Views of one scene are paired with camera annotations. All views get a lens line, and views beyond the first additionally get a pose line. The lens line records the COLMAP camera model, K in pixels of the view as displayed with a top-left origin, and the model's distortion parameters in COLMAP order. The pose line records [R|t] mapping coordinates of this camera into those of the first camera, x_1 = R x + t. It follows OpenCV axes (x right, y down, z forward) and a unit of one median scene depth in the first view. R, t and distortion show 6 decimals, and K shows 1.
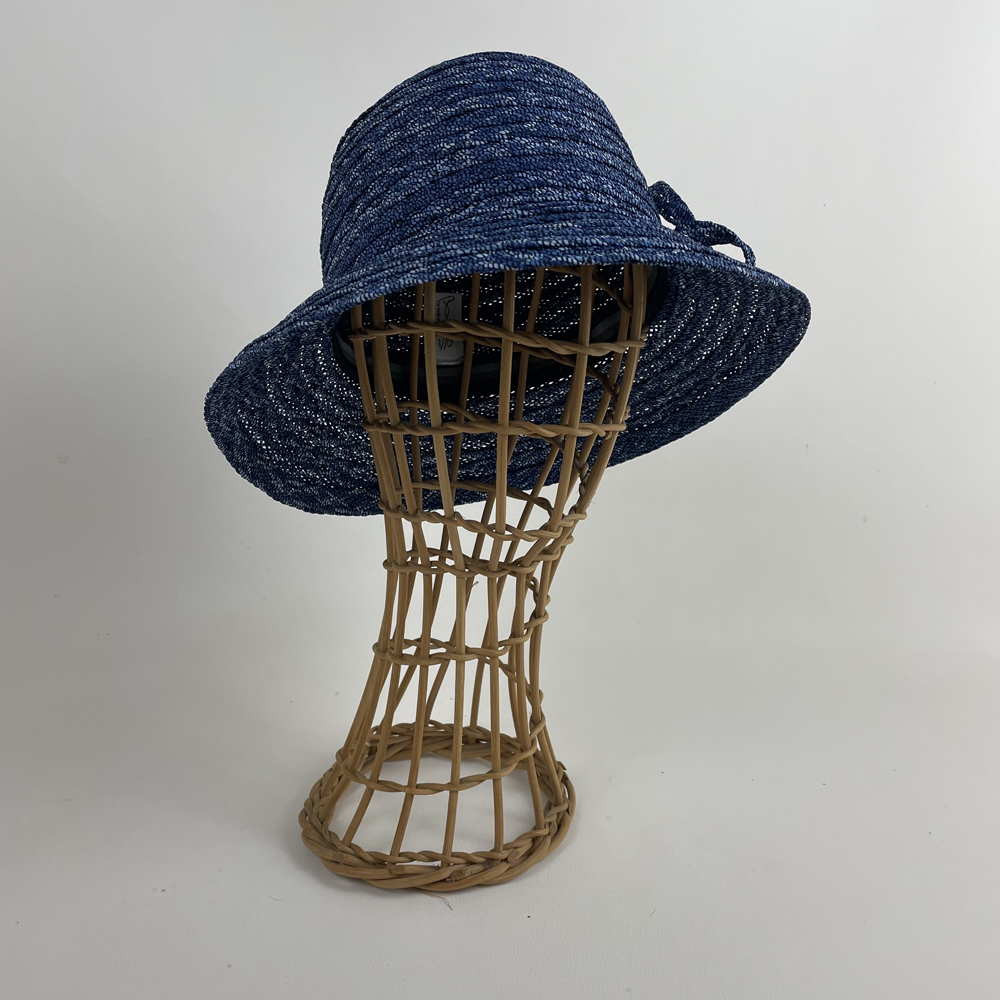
lens RADIAL K [[1078.6, 0, 505.9], [0, 1078.6, 501.2], [0, 0, 1]] dist [0.109820, 0.000000]
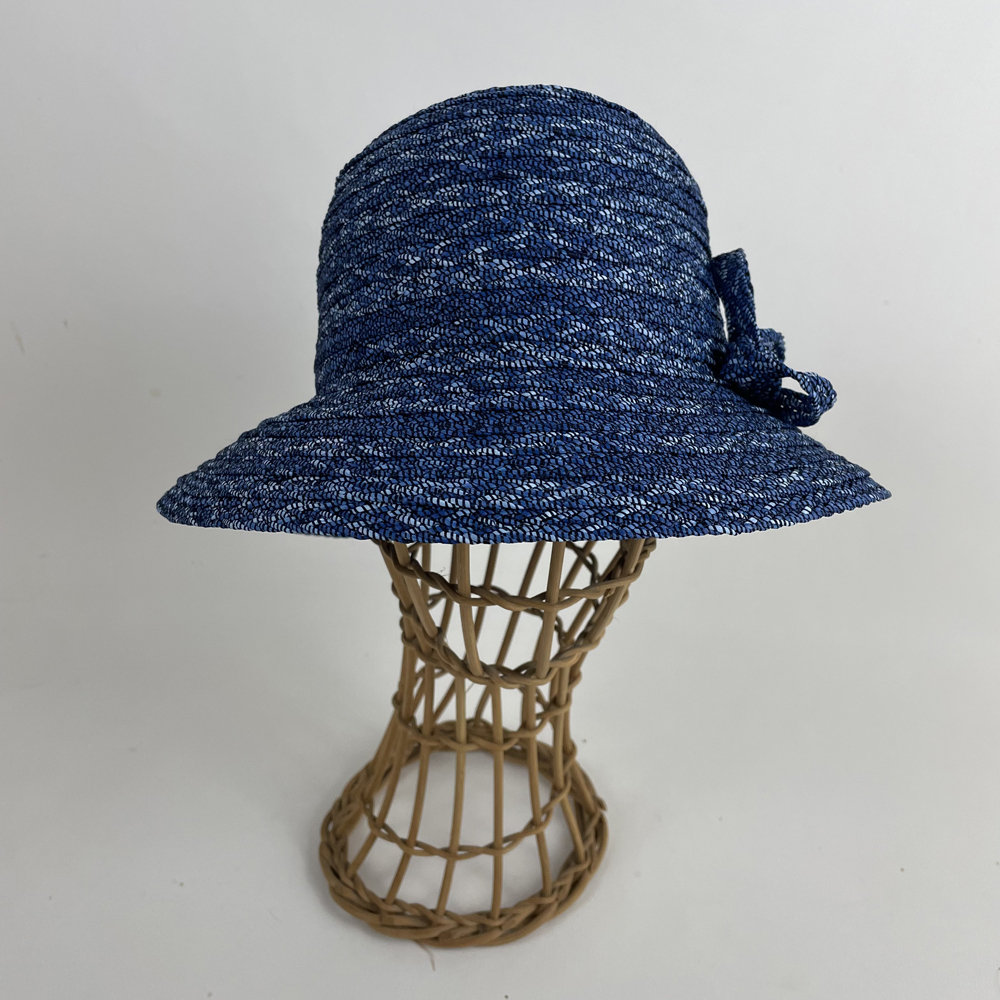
lens RADIAL K [[1078.6, 0, 498.0], [0, 1078.6, 494.7], [0, 0, 1]] dist [0.109820, 0.000000]
pose [[0.951757, 0.152584, -0.266227, 0.237649], [-0.060213, 0.943605, 0.325553, -0.422462], [0.300887, -0.293817, 0.907270, 0.261752]]
